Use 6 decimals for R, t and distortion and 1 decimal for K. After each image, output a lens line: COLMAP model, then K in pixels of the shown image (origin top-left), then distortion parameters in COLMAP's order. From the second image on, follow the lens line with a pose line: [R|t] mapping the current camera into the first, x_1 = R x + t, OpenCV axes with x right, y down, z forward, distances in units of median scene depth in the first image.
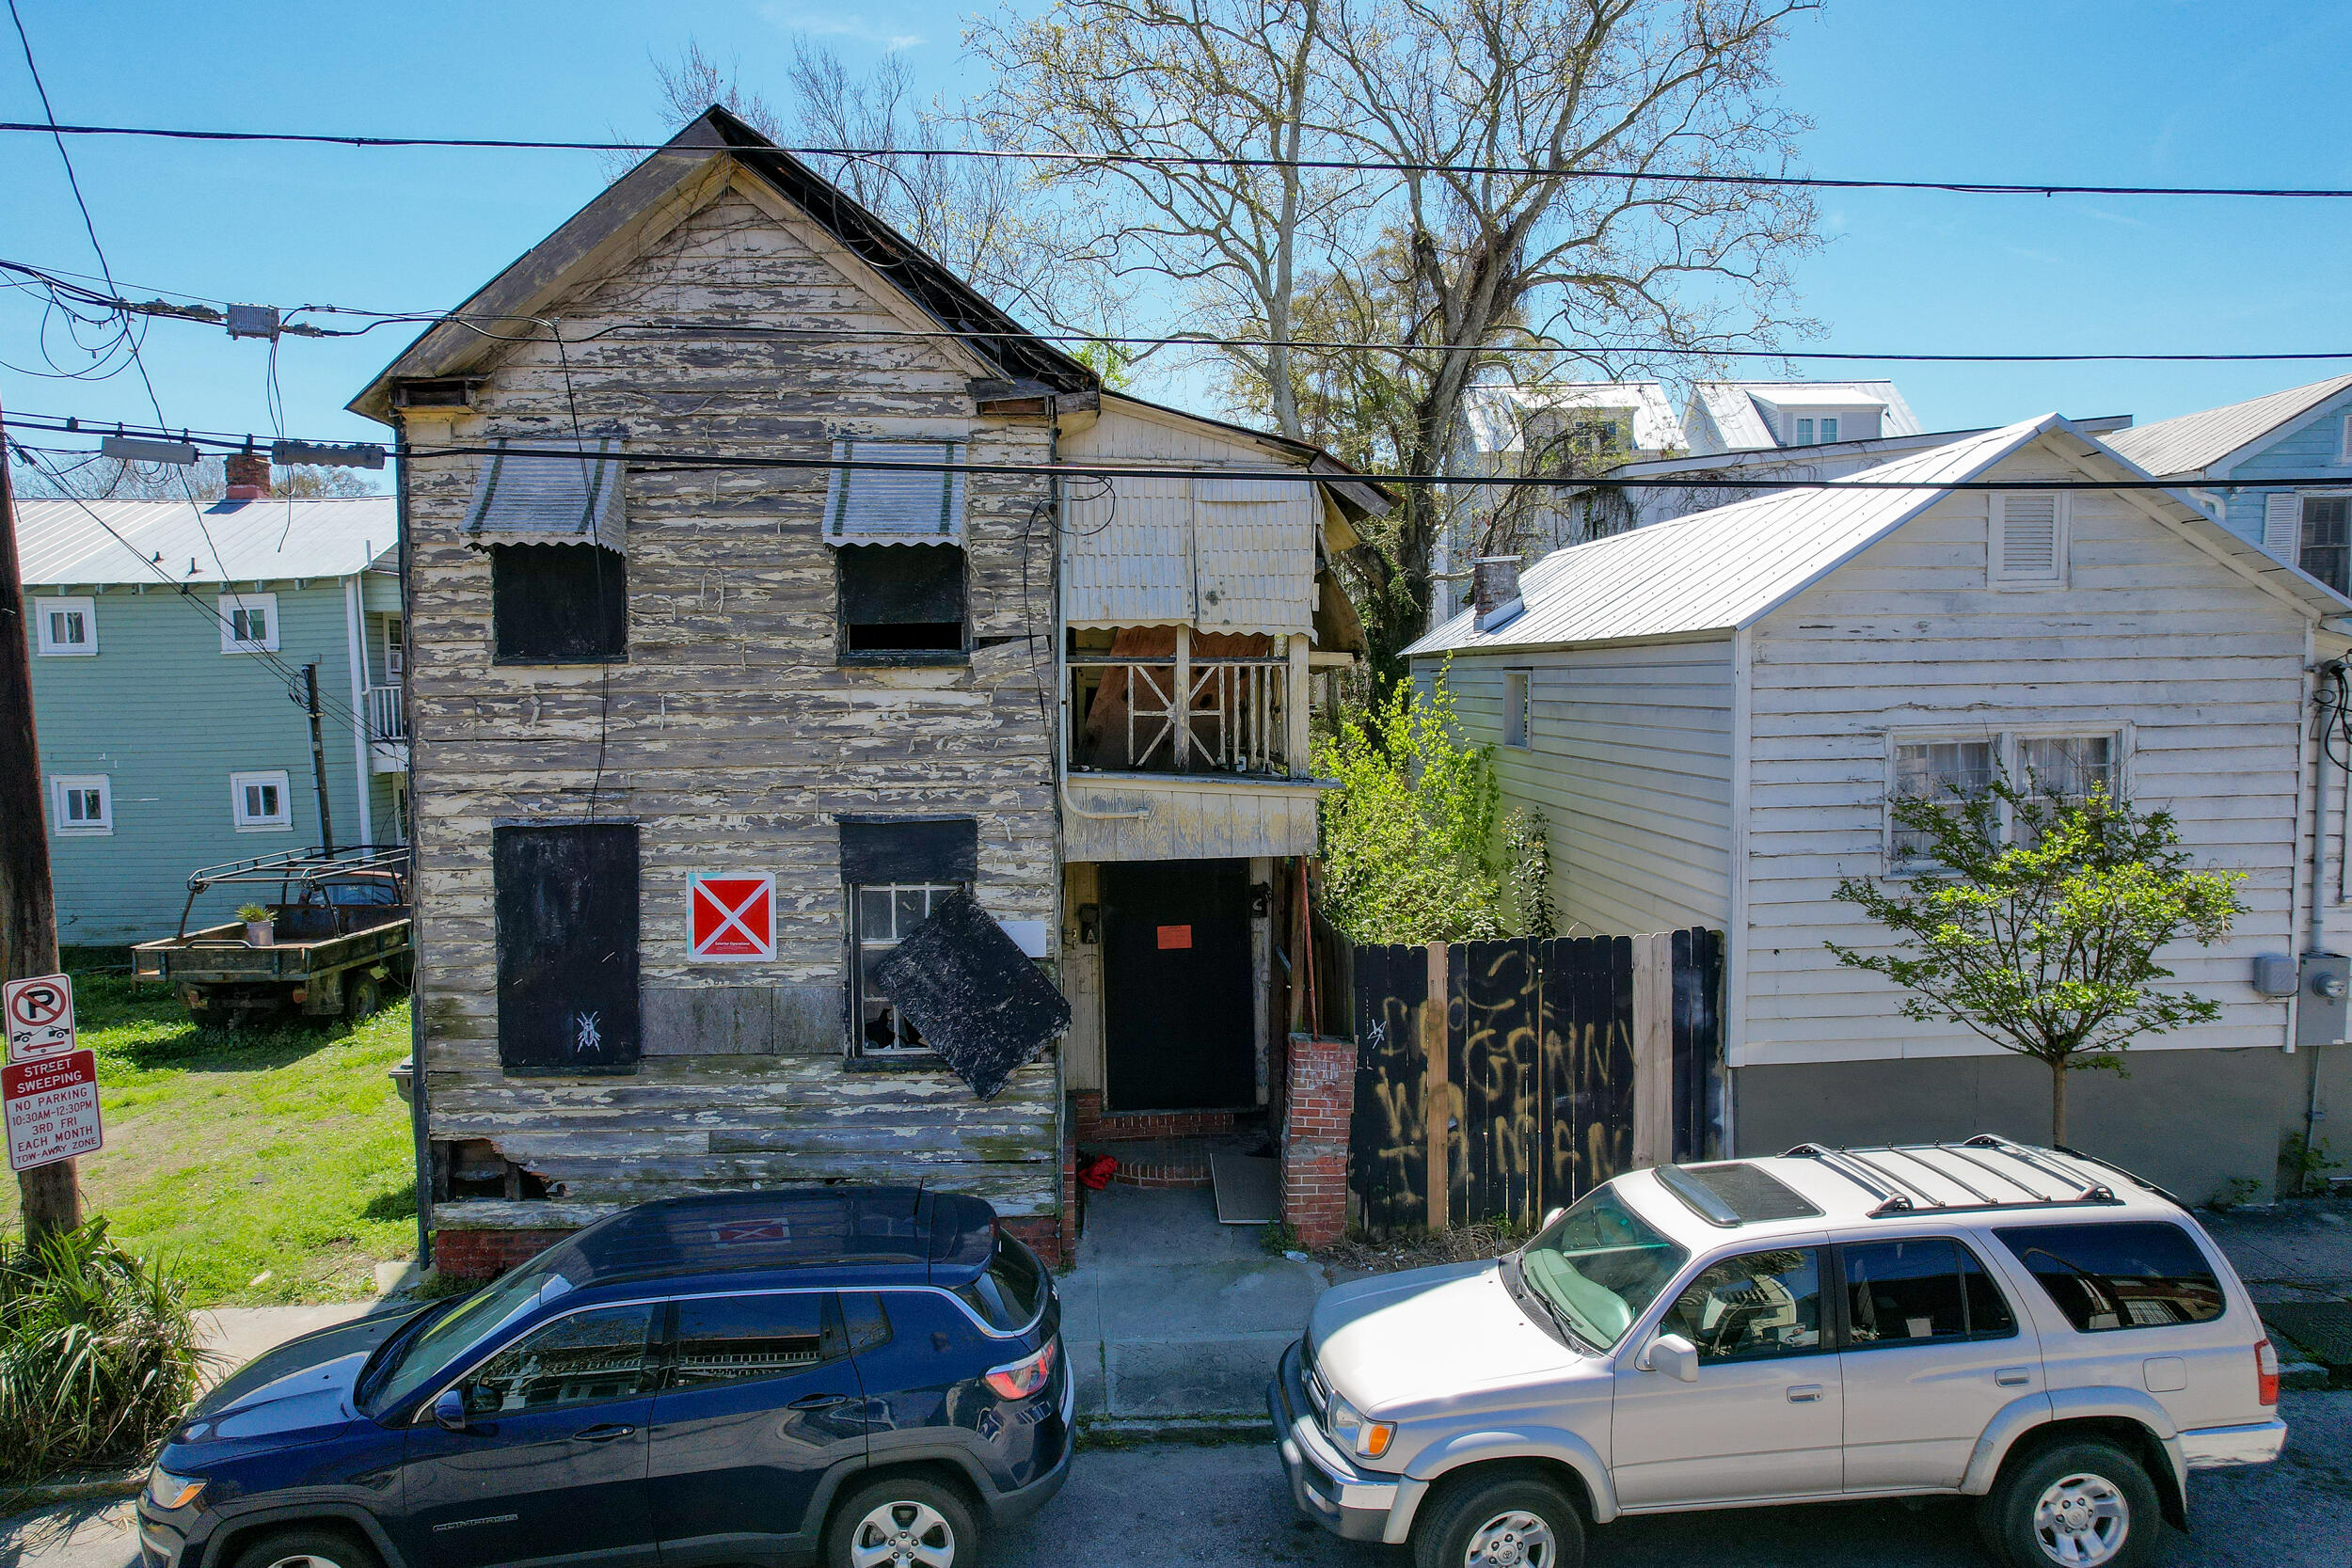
lens RADIAL K [[1528.0, 0, 1165.7], [0, 1528.0, 796.7], [0, 0, 1]] dist [-0.054265, 0.044518]
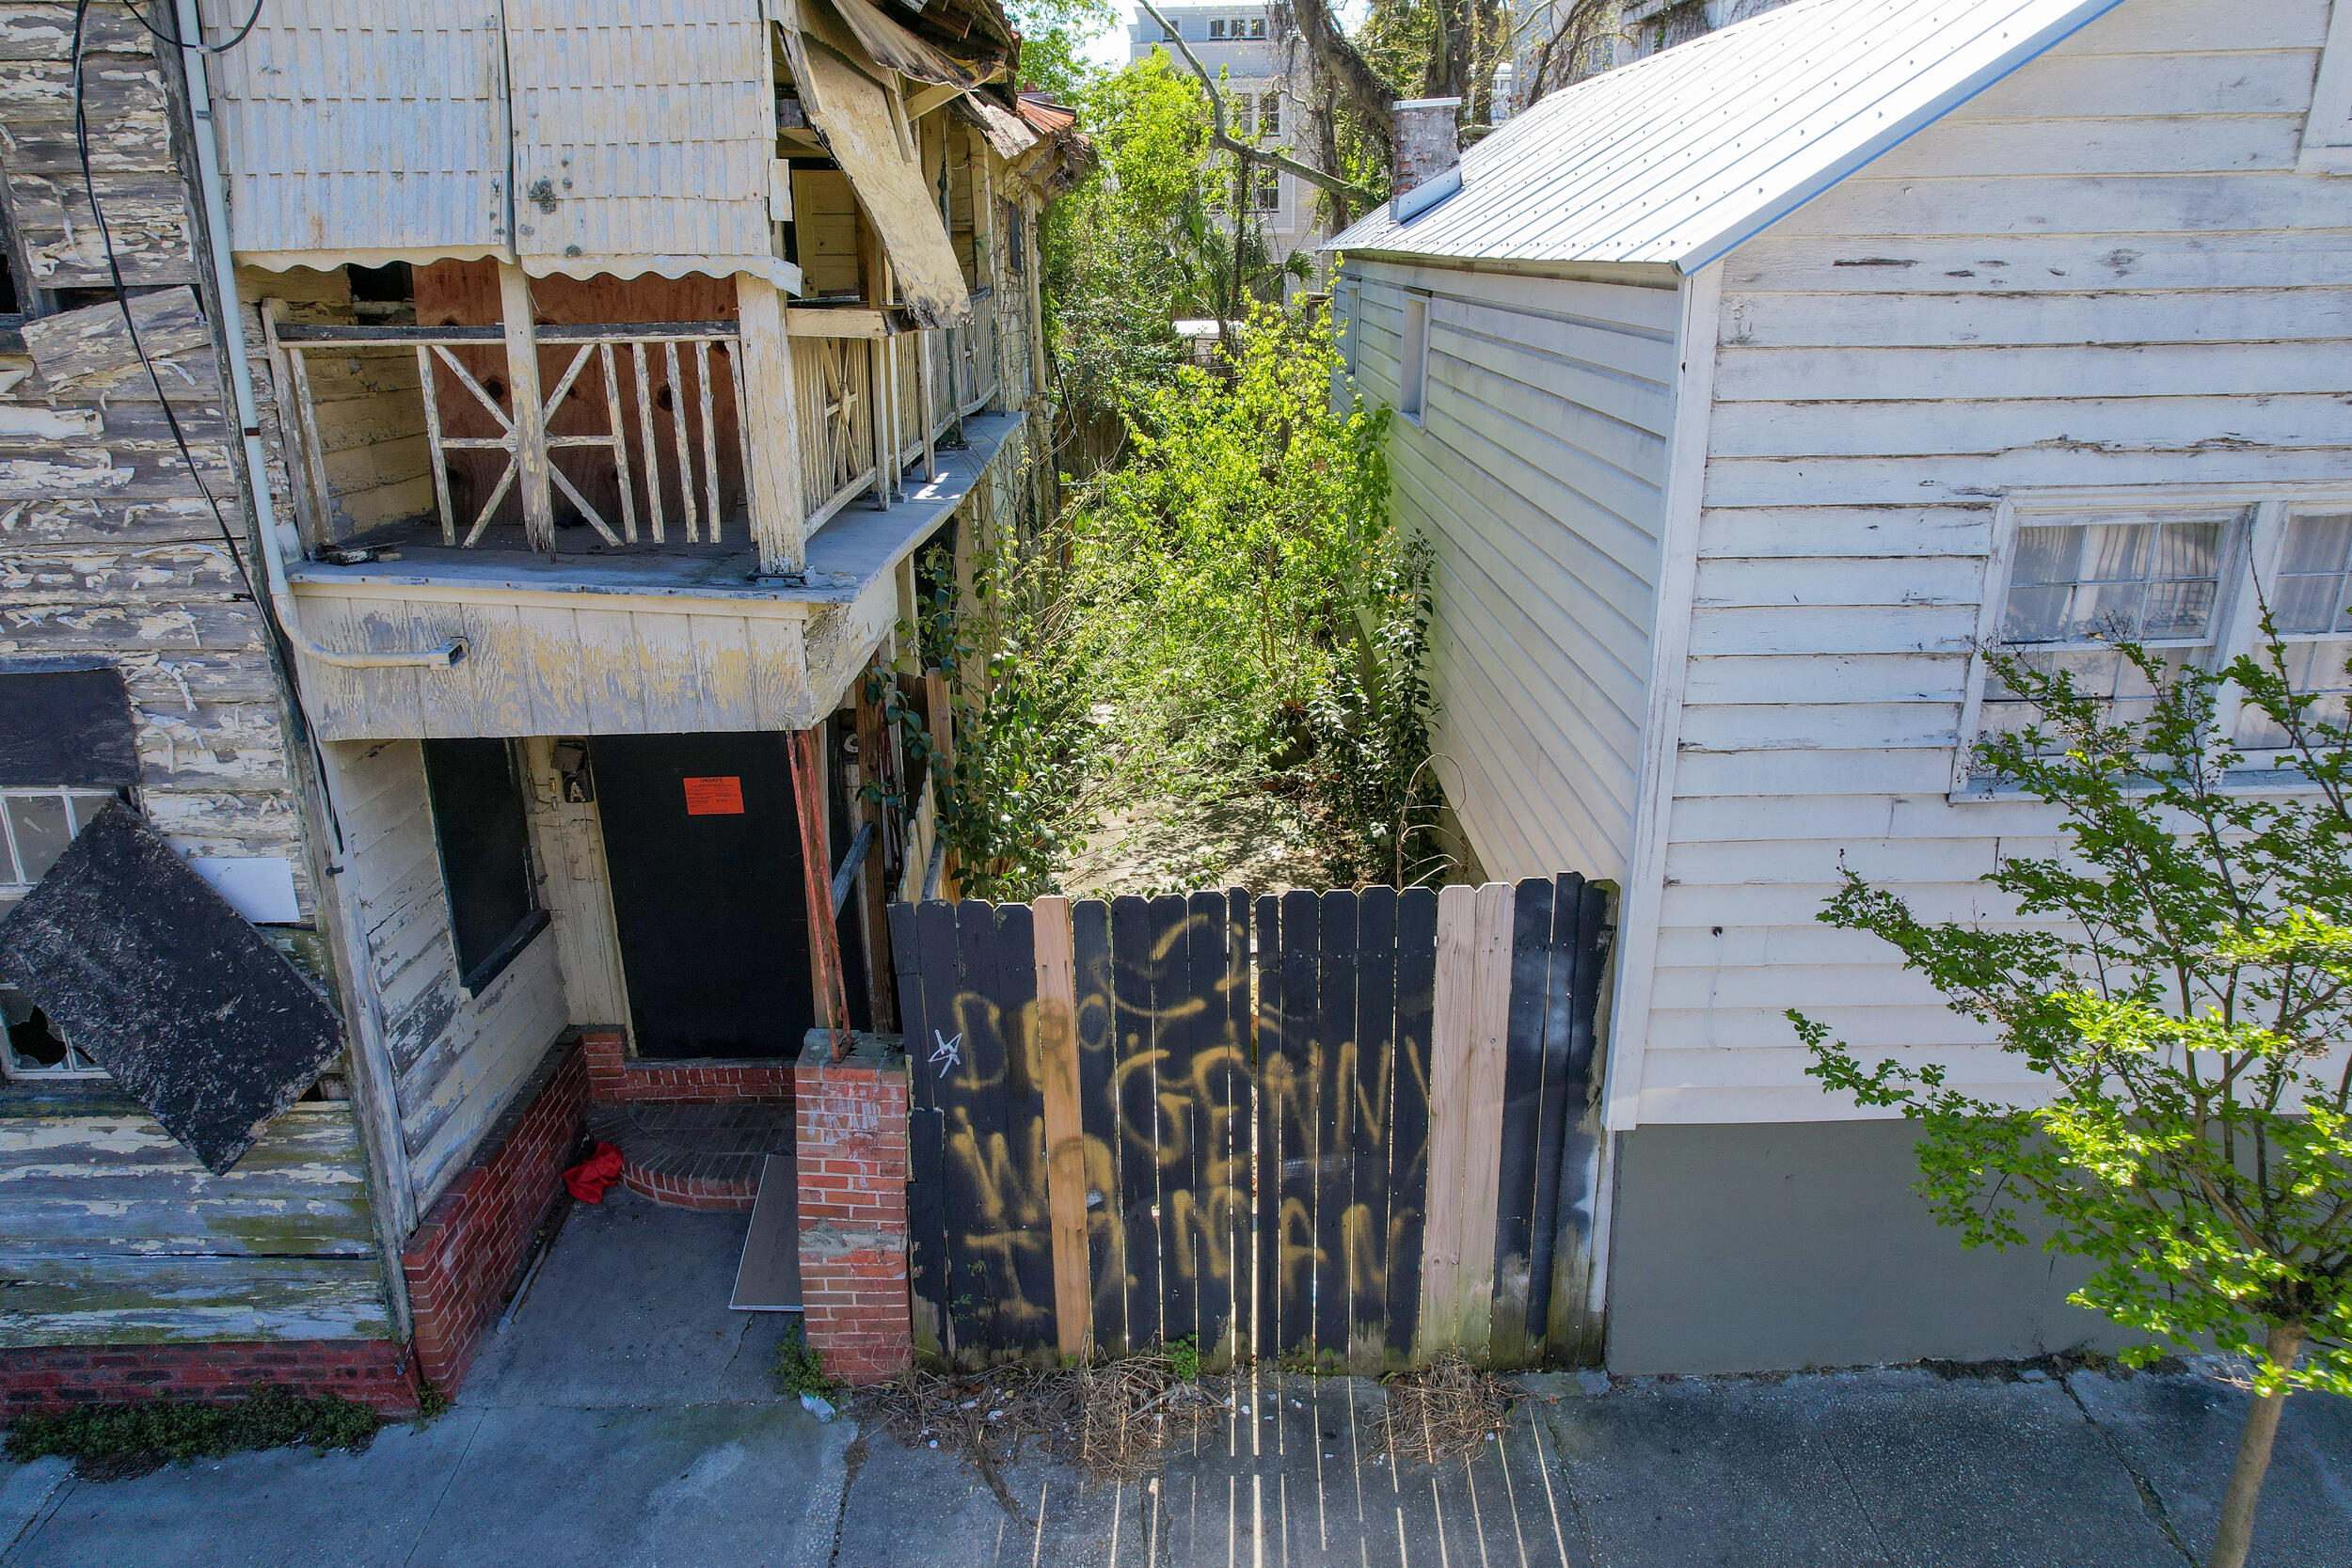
lens RADIAL K [[1528.0, 0, 1166.4], [0, 1528.0, 798.2], [0, 0, 1]] dist [-0.054265, 0.044518]
pose [[0.998761, 0.016940, -0.046796, 0.240800], [-0.003691, 0.962908, 0.269803, -0.077313], [0.049630, -0.269296, 0.961778, 0.511281]]
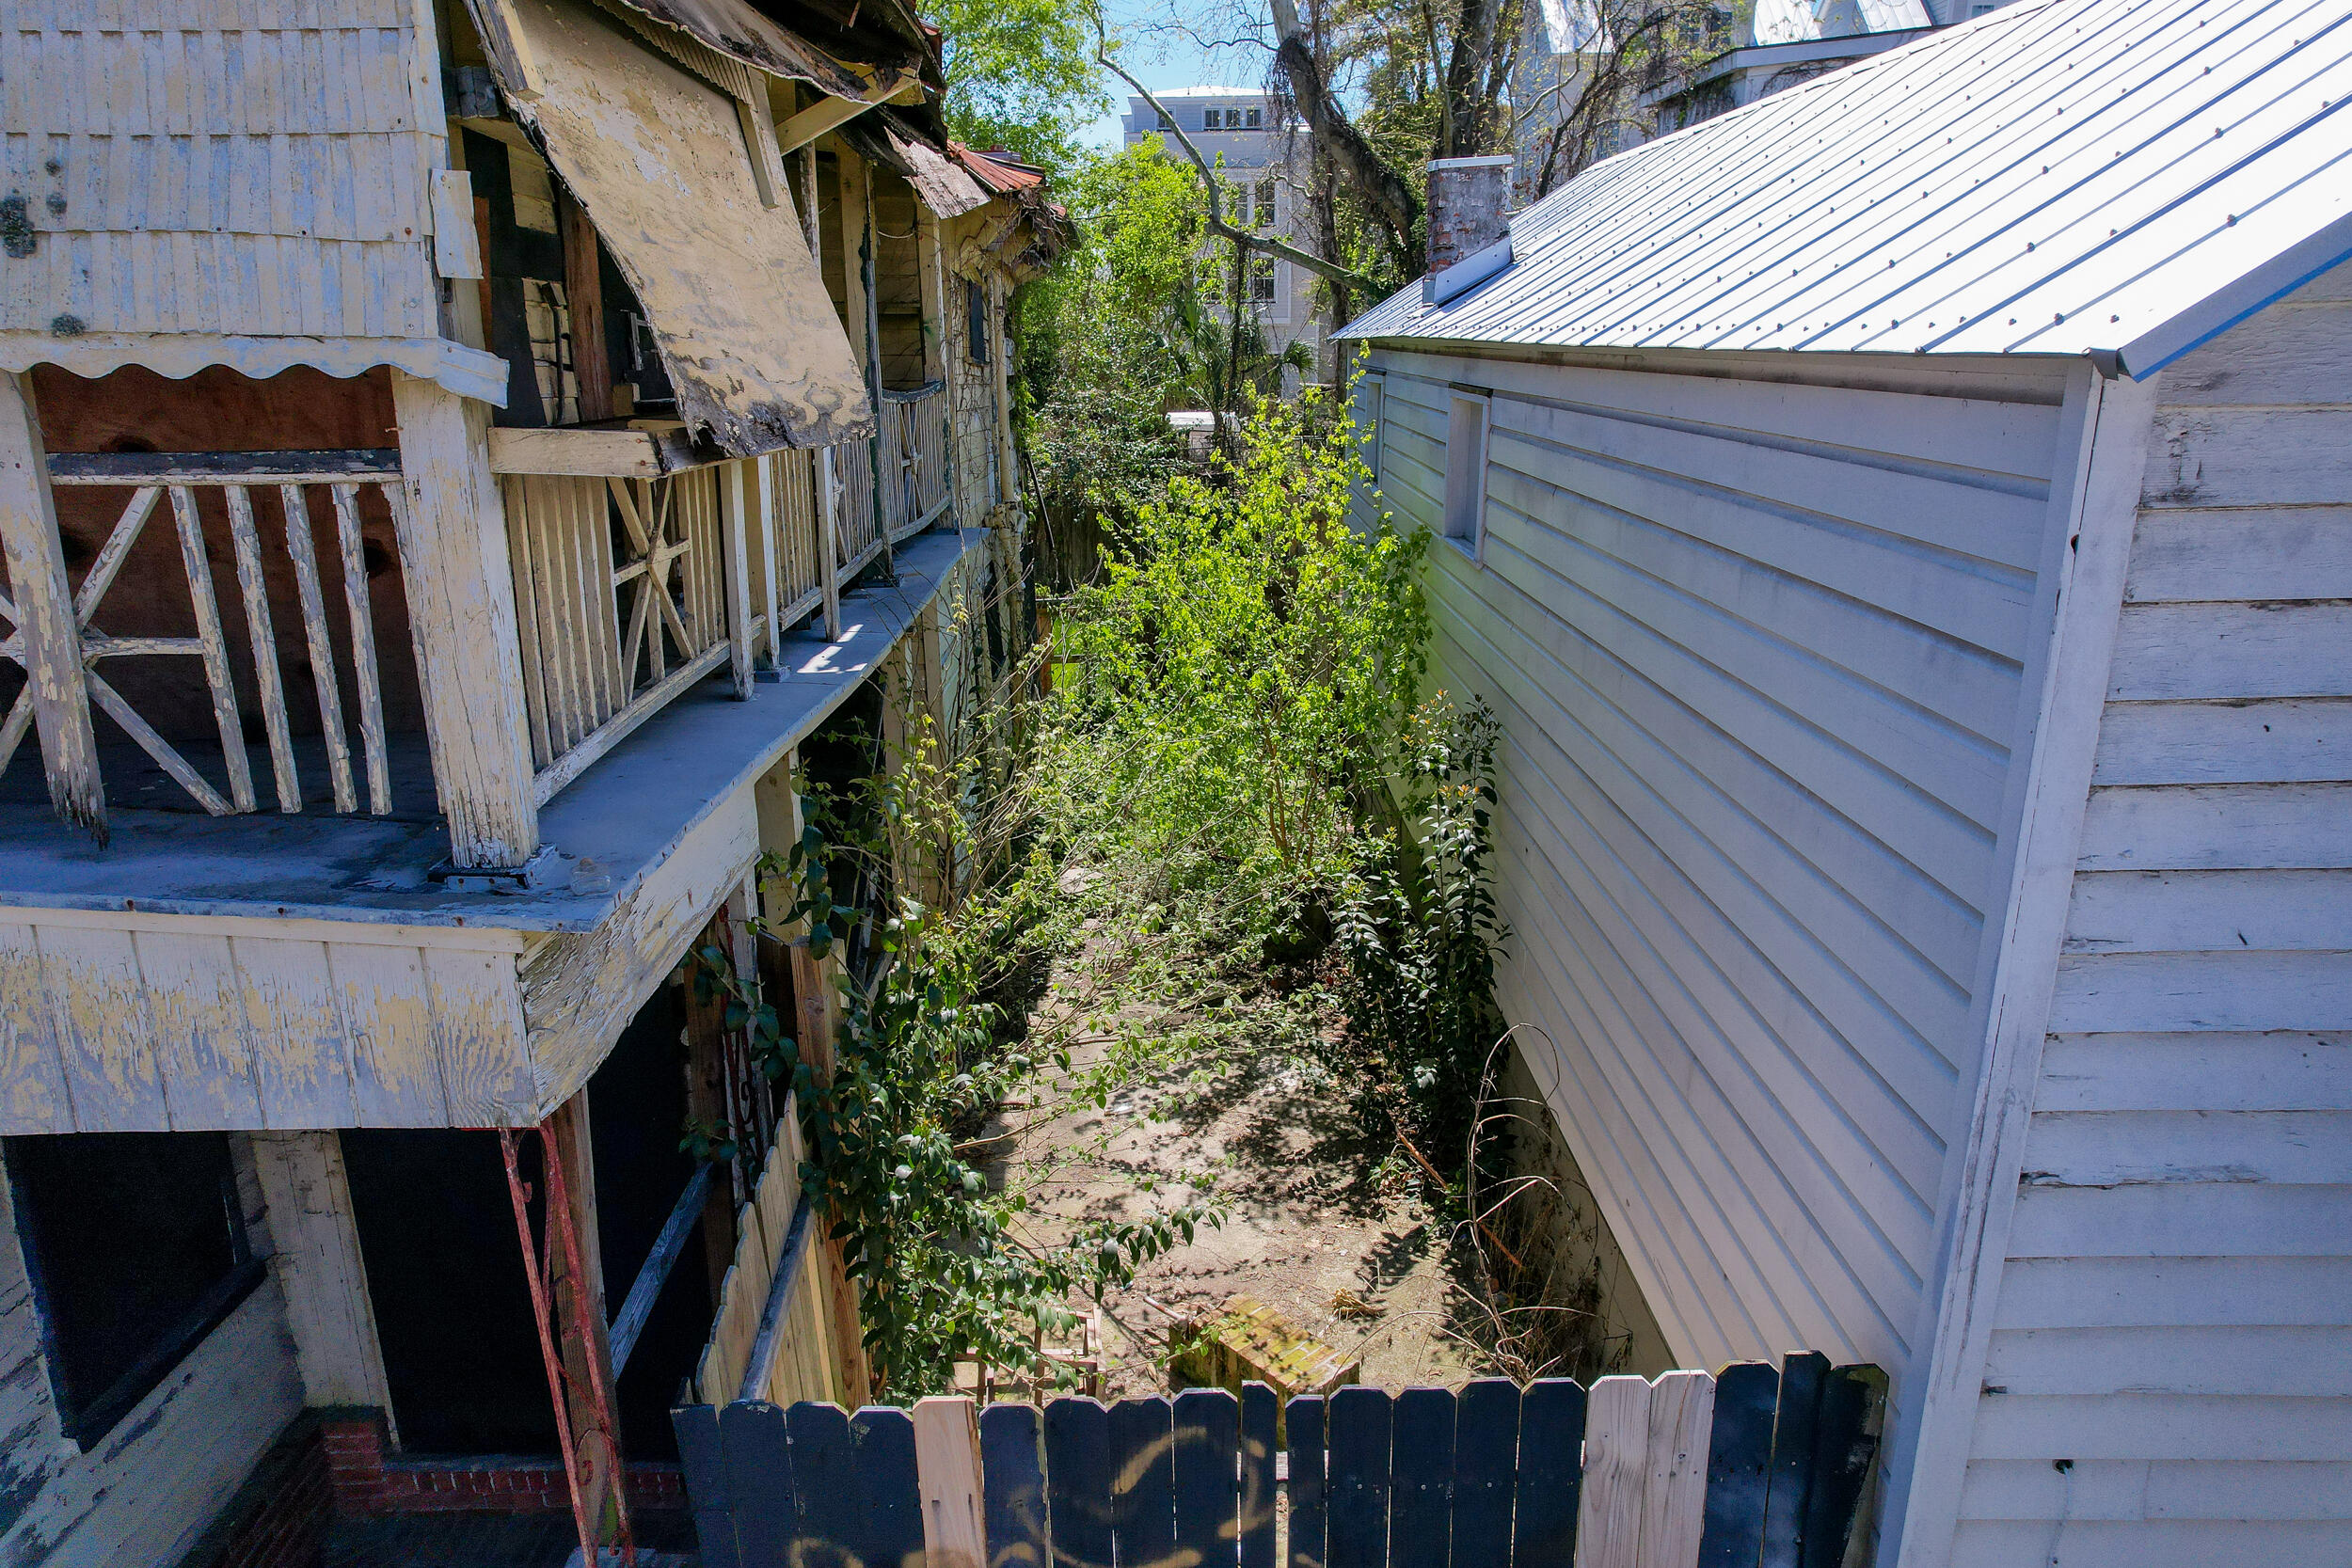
lens RADIAL K [[1528.0, 0, 1168.4], [0, 1528.0, 802.2], [0, 0, 1]] dist [-0.054265, 0.044518]
pose [[0.998963, 0.016566, -0.042412, 0.234591], [-0.006845, 0.975521, 0.219799, -0.091365], [0.045015, -0.219281, 0.974623, 0.727315]]
